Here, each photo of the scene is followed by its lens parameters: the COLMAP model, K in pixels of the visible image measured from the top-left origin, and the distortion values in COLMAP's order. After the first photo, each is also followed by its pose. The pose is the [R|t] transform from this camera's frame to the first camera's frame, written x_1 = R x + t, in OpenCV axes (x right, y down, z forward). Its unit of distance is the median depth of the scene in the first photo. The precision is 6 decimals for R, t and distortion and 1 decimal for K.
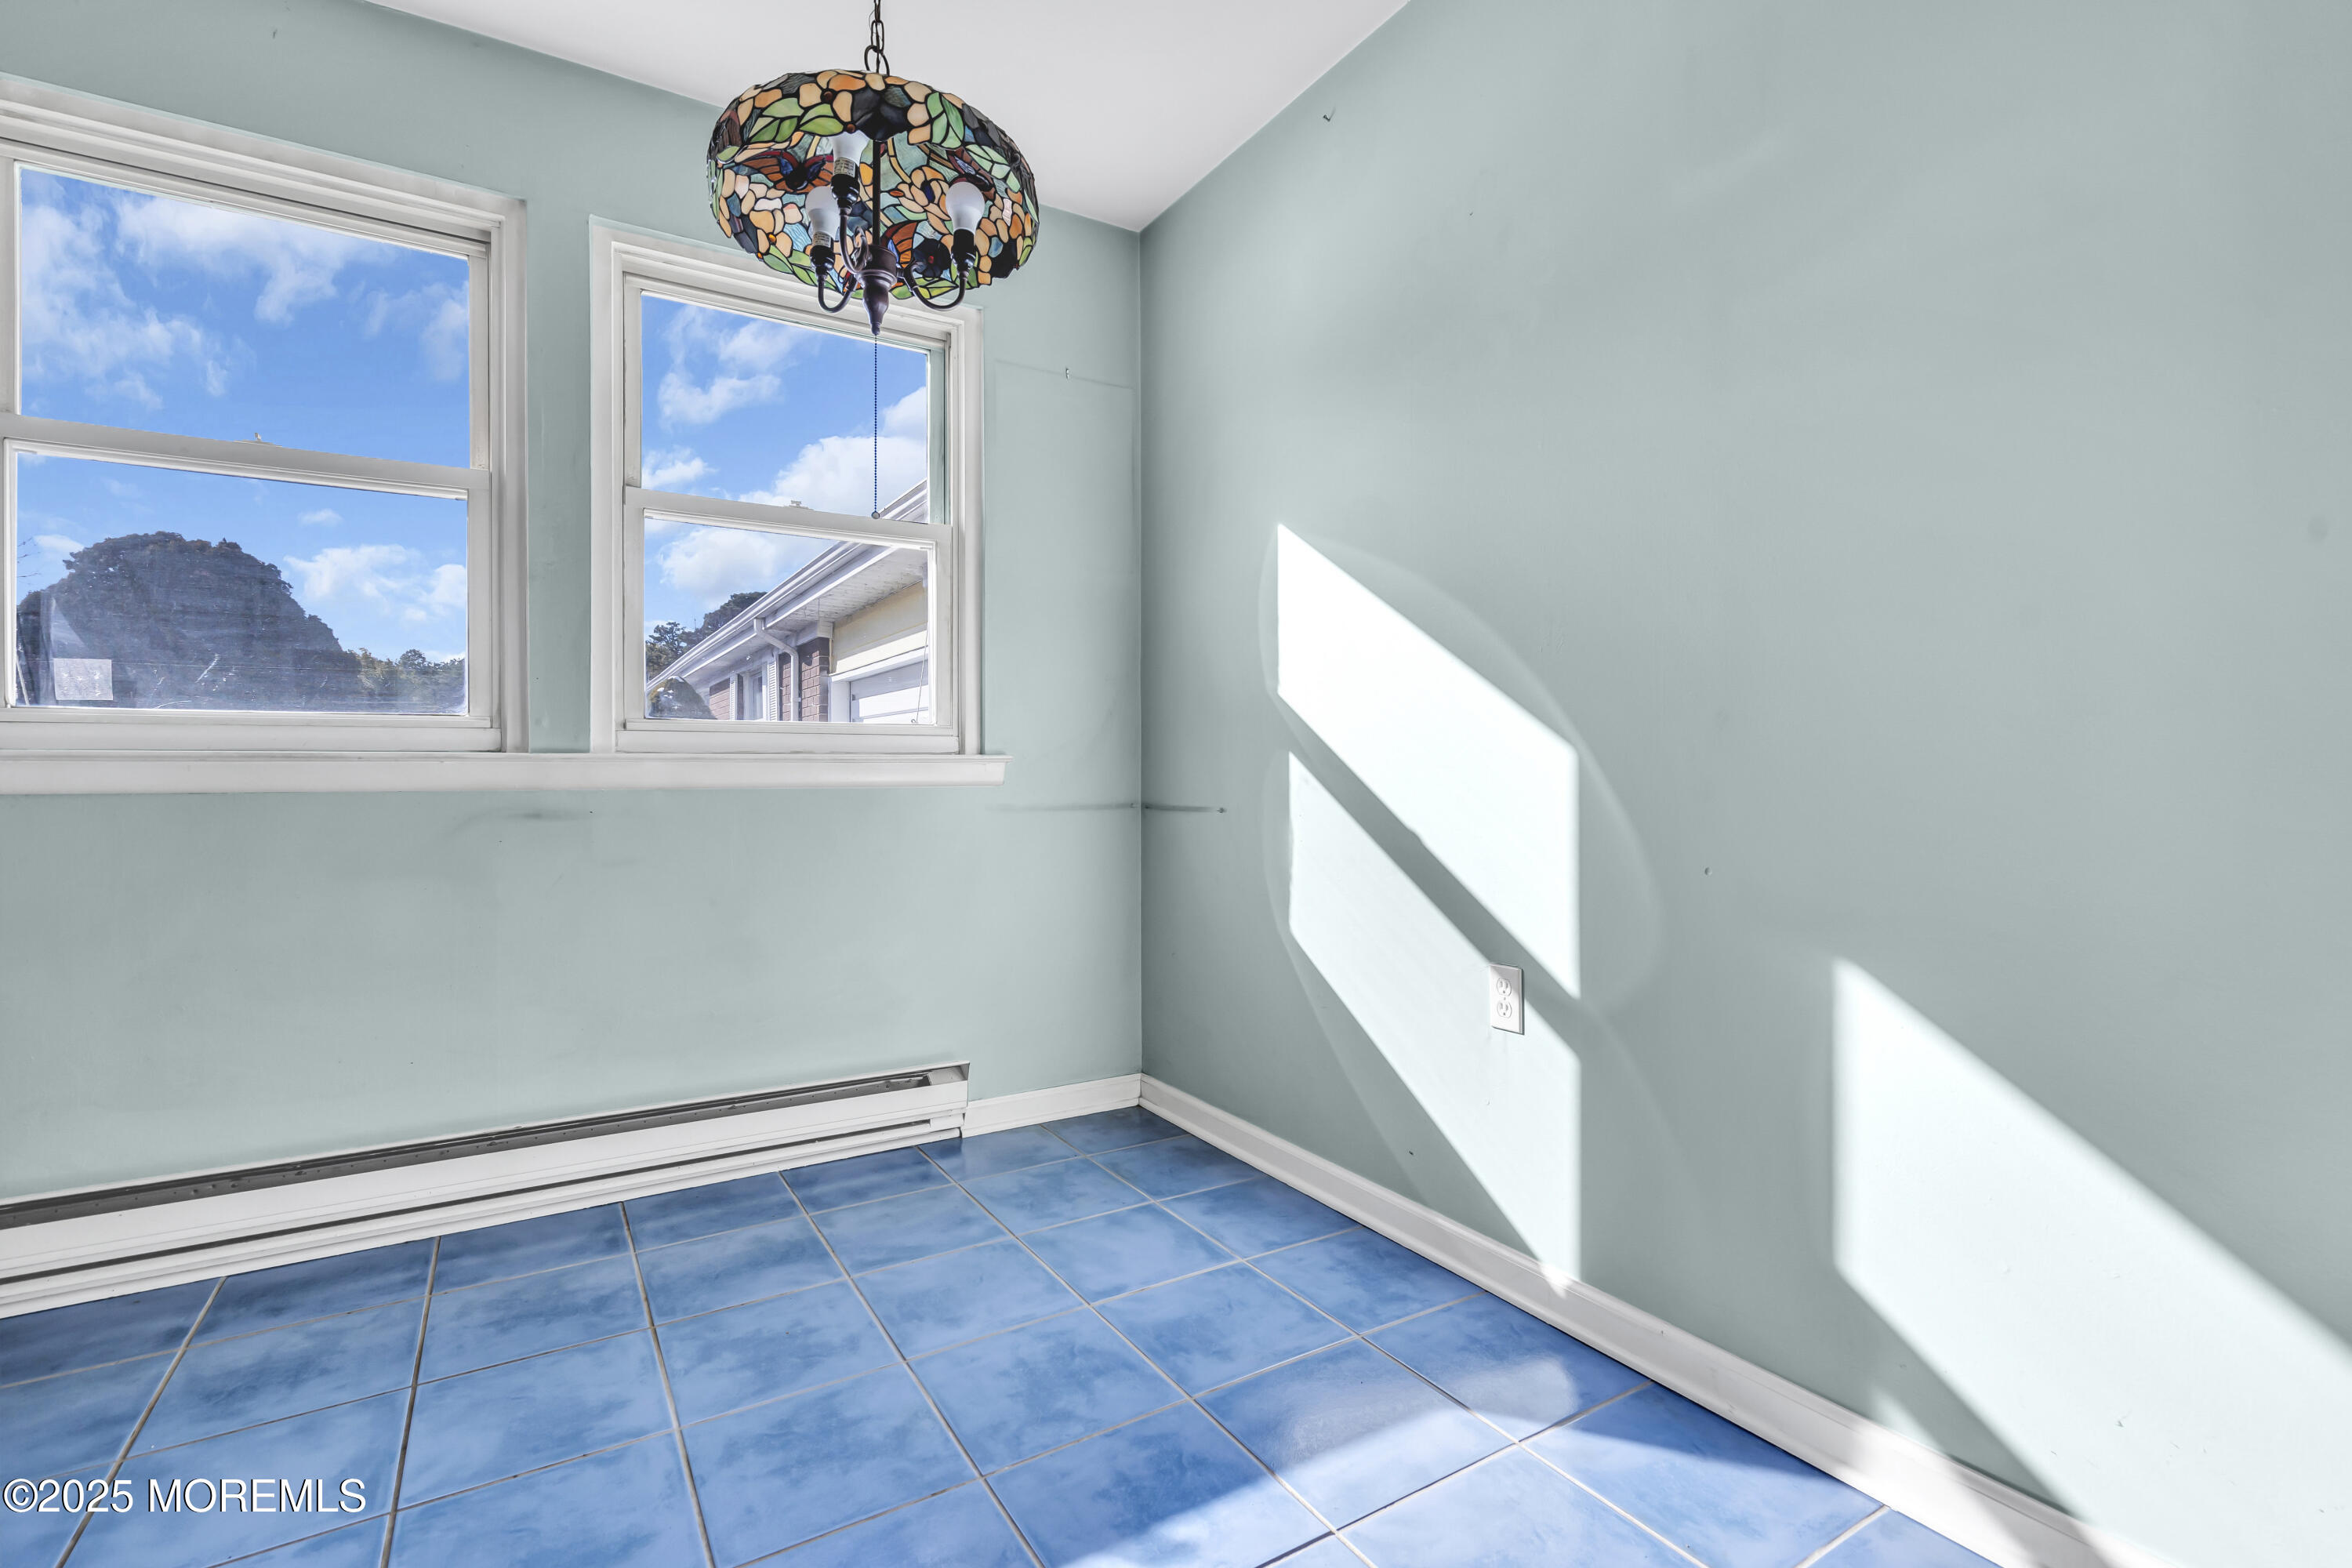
lens RADIAL K [[1082.9, 0, 1177.0], [0, 1082.9, 771.9], [0, 0, 1]] dist [0.000276, 0.000318]
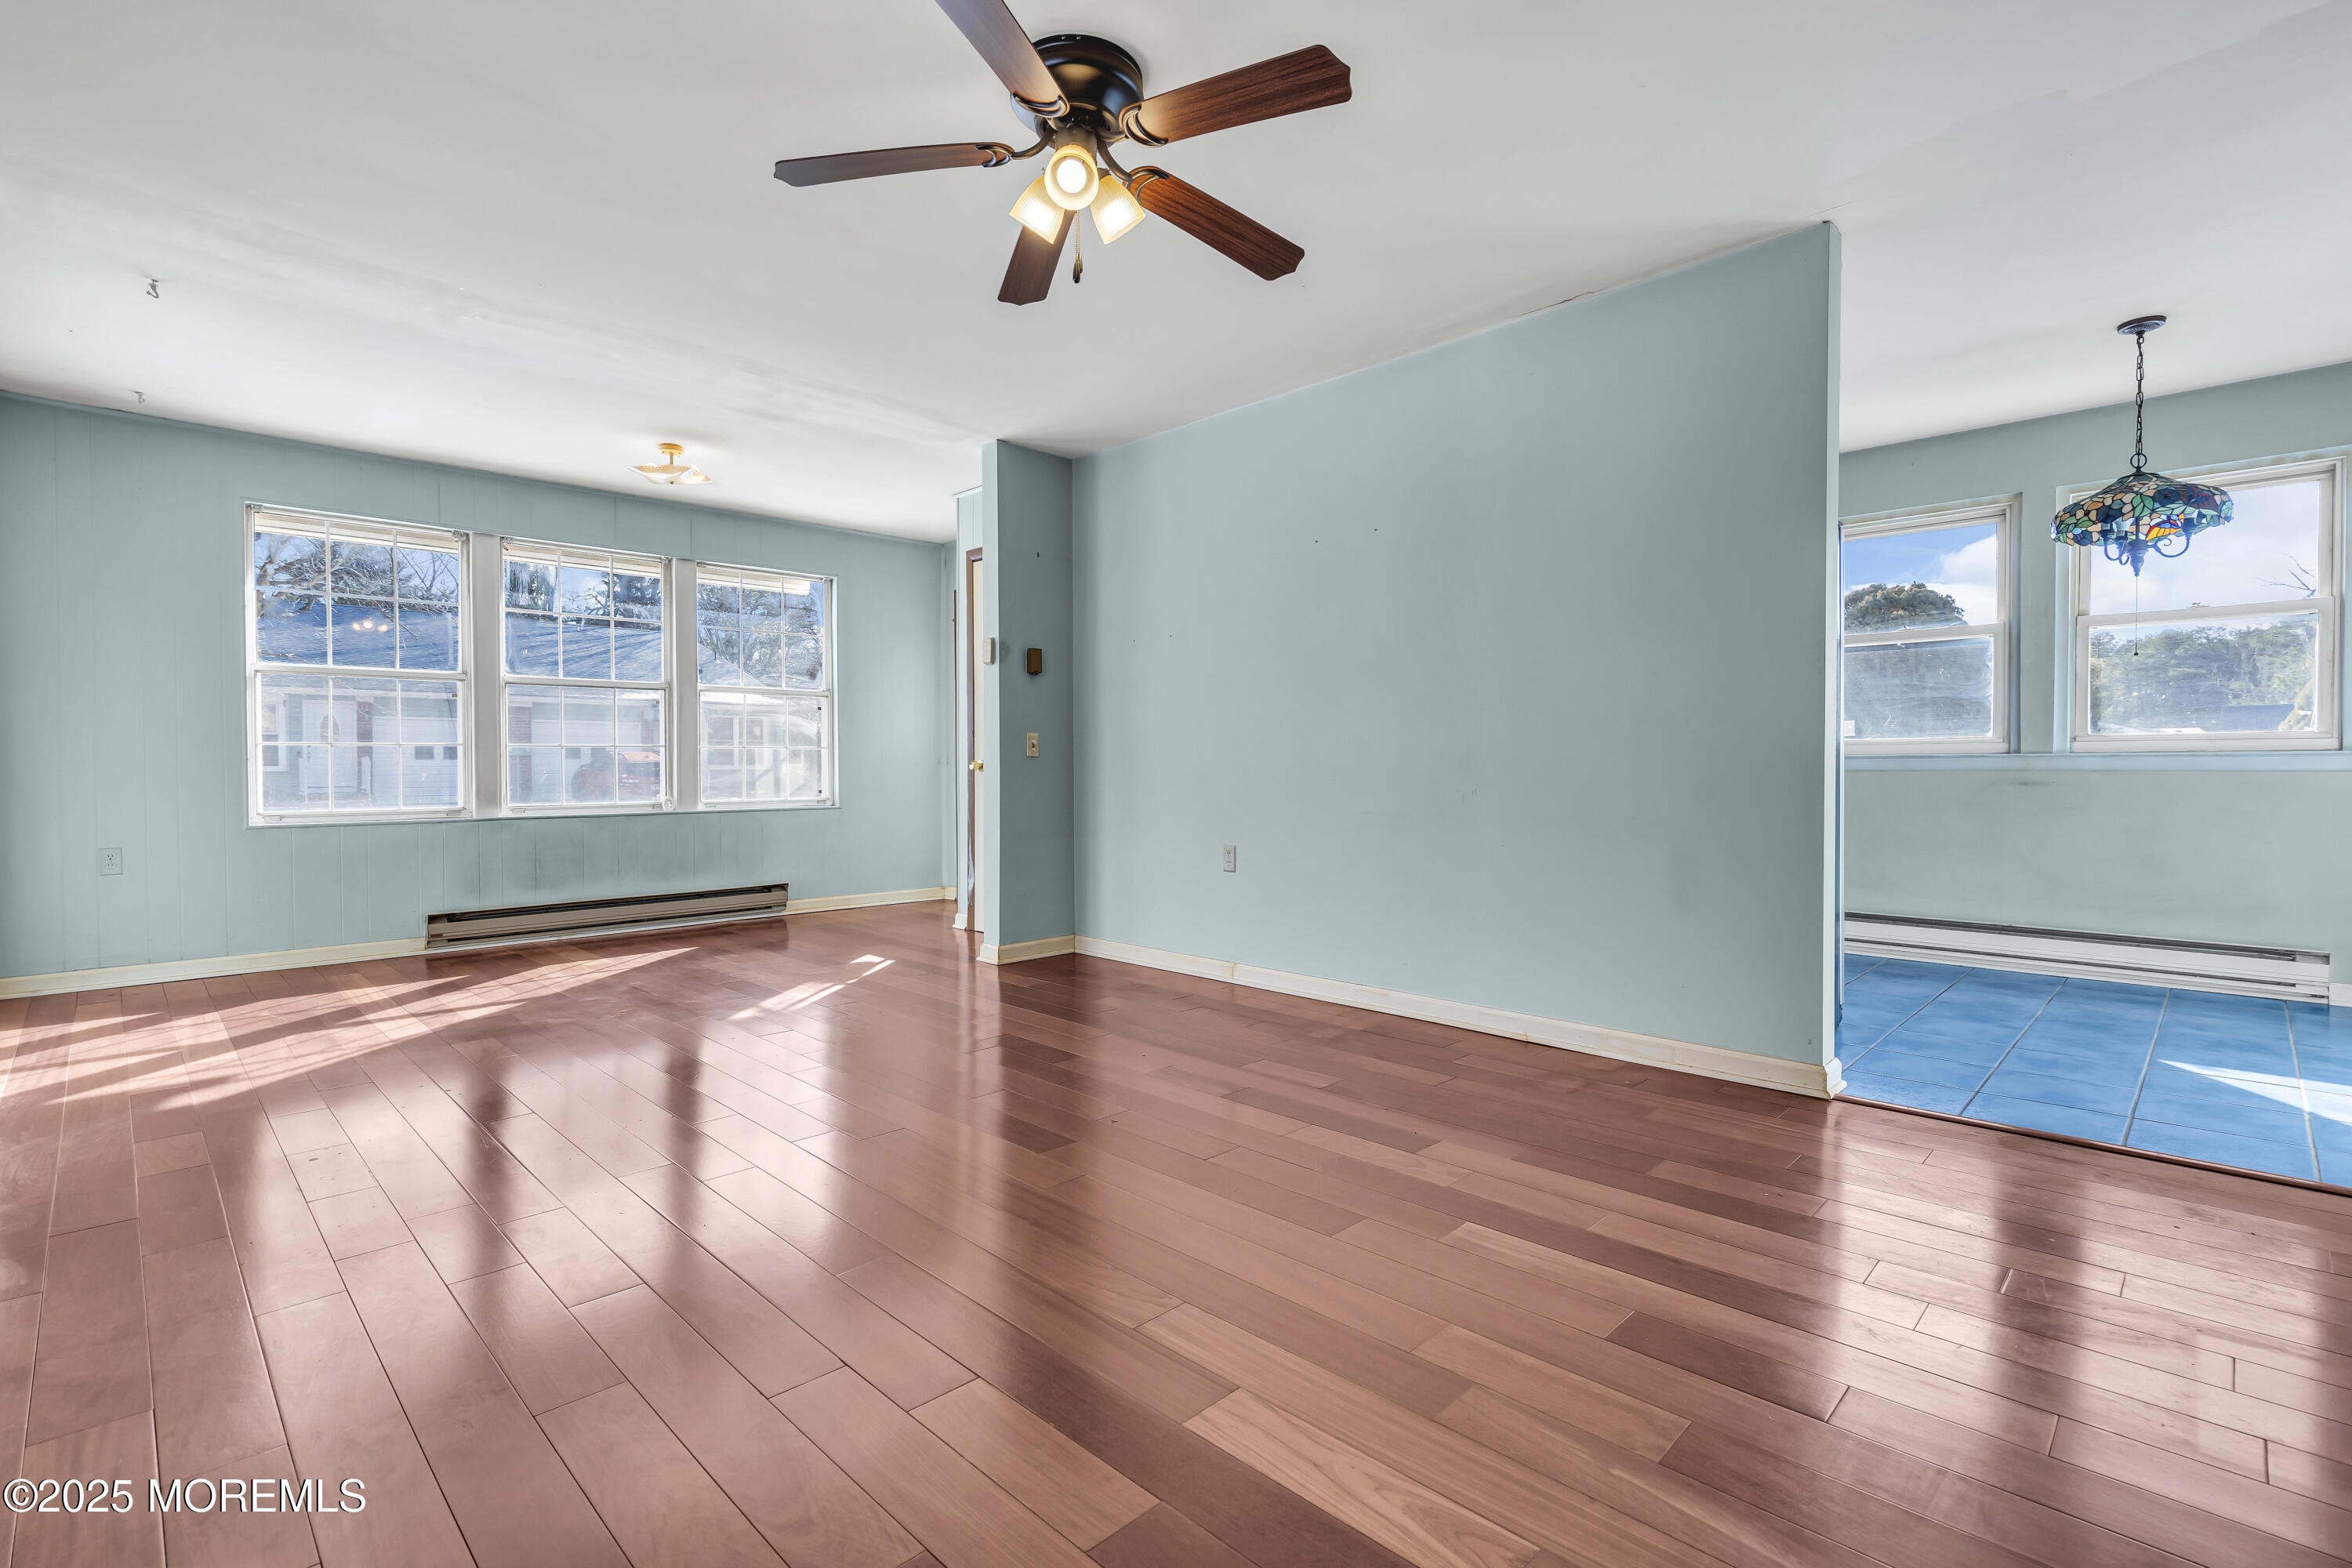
lens RADIAL K [[1082.9, 0, 1177.0], [0, 1082.9, 771.9], [0, 0, 1]] dist [0.000276, 0.000318]
pose [[0.244353, 0.009433, -0.969640, 0.956960], [0.003991, 0.999934, 0.010733, -0.010156], [0.969678, -0.006492, 0.244299, -1.018658]]
